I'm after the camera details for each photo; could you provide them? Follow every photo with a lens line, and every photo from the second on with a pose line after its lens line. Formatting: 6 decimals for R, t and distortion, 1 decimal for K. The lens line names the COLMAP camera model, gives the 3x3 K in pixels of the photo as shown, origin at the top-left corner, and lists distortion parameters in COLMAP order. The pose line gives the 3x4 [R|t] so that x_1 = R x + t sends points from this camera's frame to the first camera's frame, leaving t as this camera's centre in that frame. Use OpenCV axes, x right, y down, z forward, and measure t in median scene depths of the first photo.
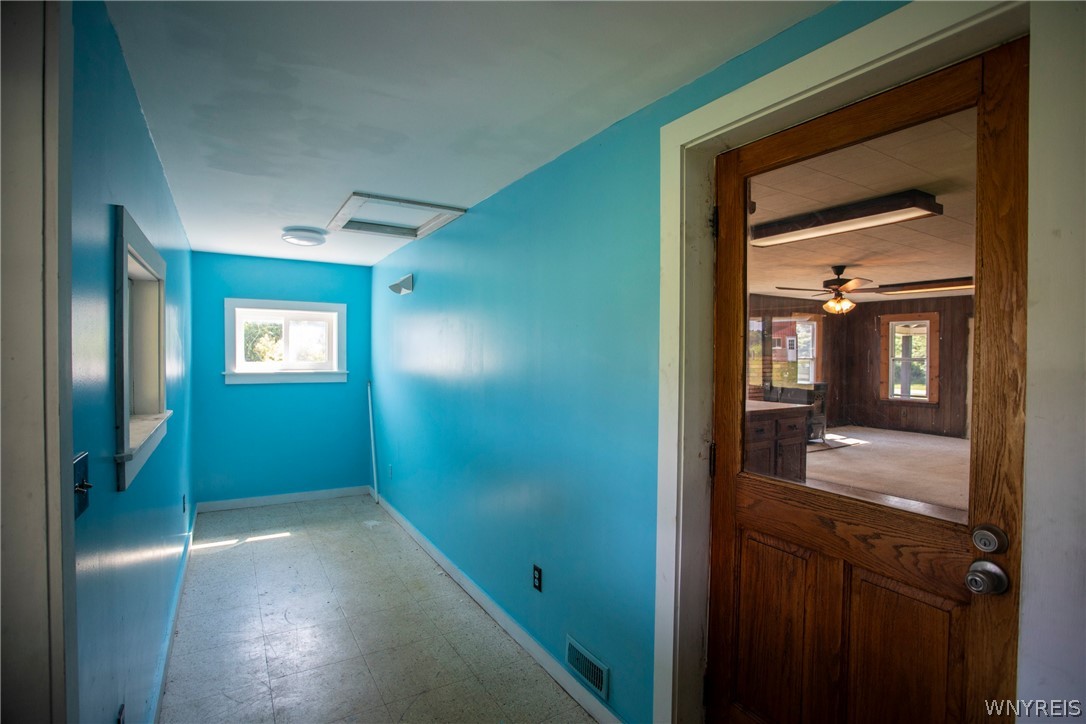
lens RADIAL K [[525.6, 0, 543.7], [0, 525.6, 361.5], [0, 0, 1]] dist [-0.026288, 0.009325]
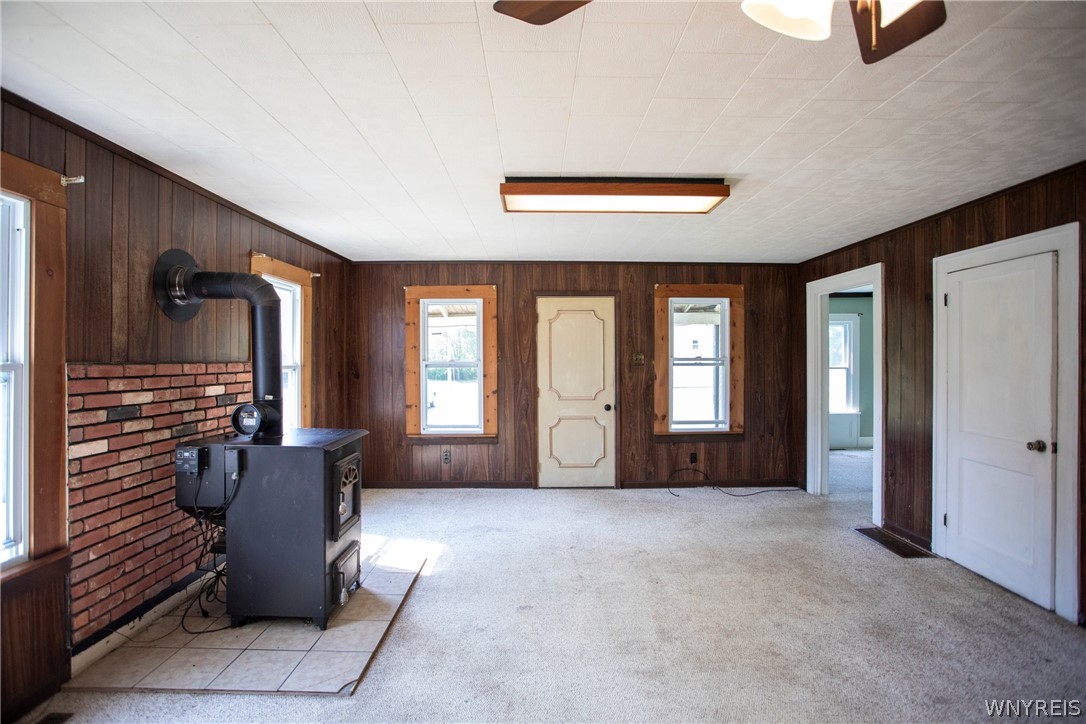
lens RADIAL K [[525.6, 0, 536.8], [0, 525.6, 360.0], [0, 0, 1]] dist [-0.026288, 0.009325]
pose [[0.532242, -0.010831, 0.846523, 0.268433], [0.022478, 0.999746, -0.001341, -0.006448], [-0.846294, 0.019742, 0.532350, 0.639212]]
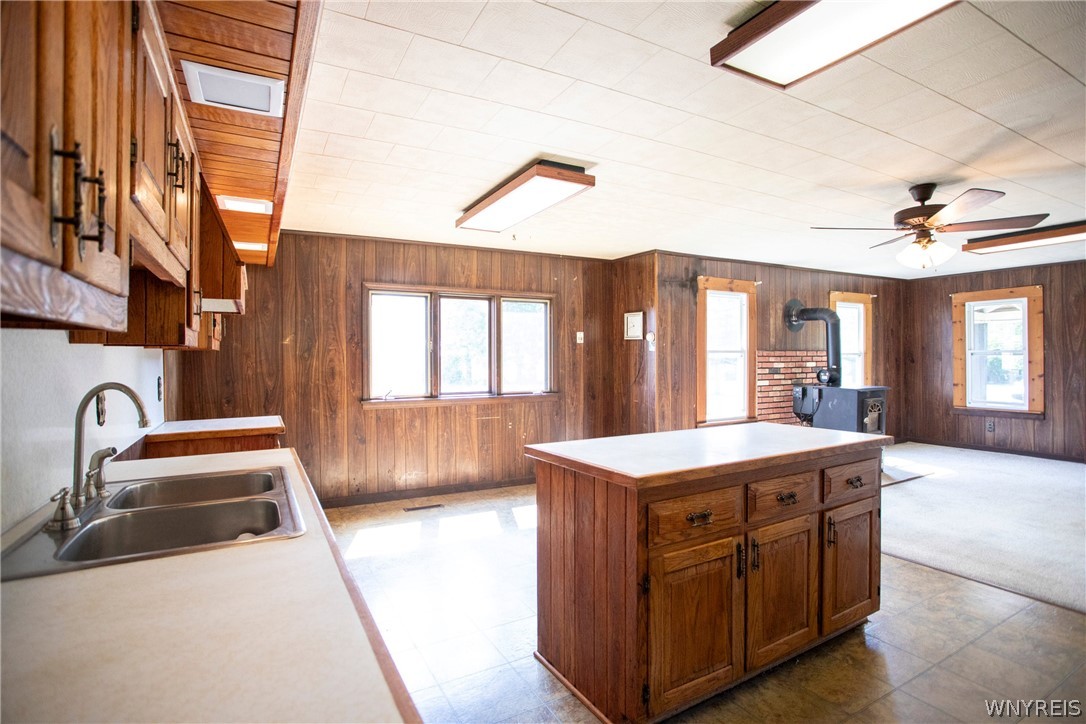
lens RADIAL K [[525.6, 0, 544.6], [0, 525.6, 359.4], [0, 0, 1]] dist [-0.026288, 0.009325]
pose [[0.998940, -0.013621, -0.043959, 0.110661], [0.013099, 0.999841, -0.012139, 0.006074], [0.044117, 0.011550, 0.998960, 0.264458]]
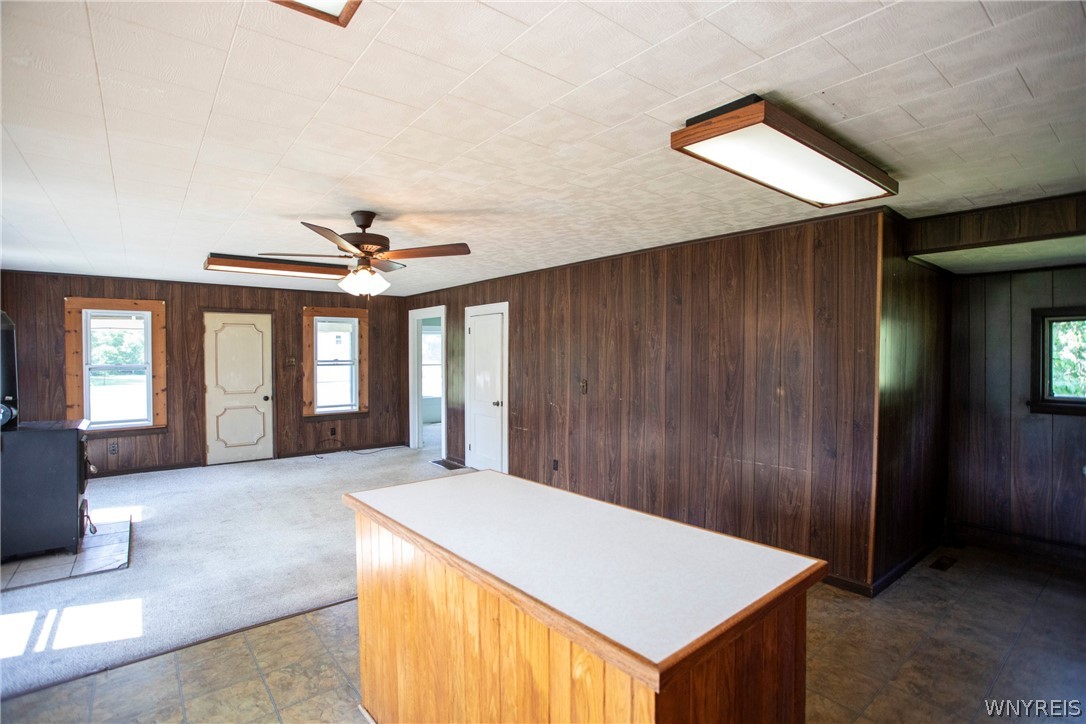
lens RADIAL K [[525.6, 0, 528.7], [0, 525.6, 363.8], [0, 0, 1]] dist [-0.026288, 0.009325]
pose [[-0.081144, -0.030717, 0.996229, -0.007572], [0.017561, 0.999326, 0.032243, -0.022332], [-0.996548, 0.020111, -0.080550, 0.556185]]
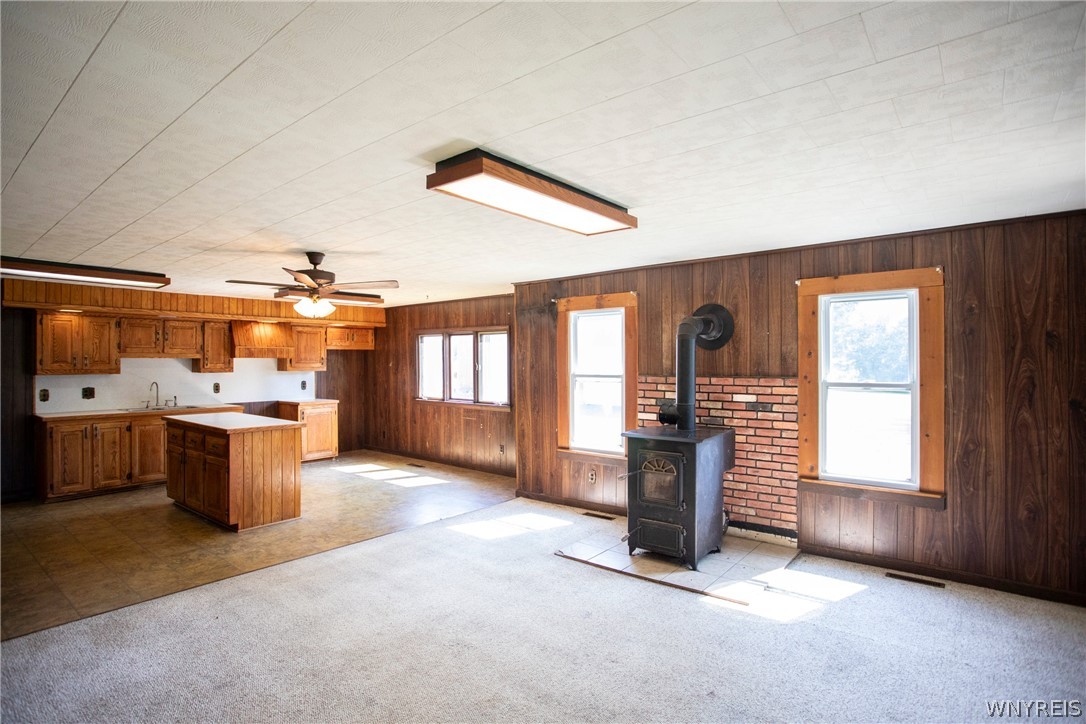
lens RADIAL K [[558.4, 0, 543.0], [0, 558.4, 358.4], [0, 0, 1]] dist [-0.030085, -0.000620]
pose [[0.315822, -0.016254, -0.948679, 0.892259], [-0.014752, 0.999648, -0.022038, -0.013845], [0.948704, 0.020955, 0.315471, 0.676204]]
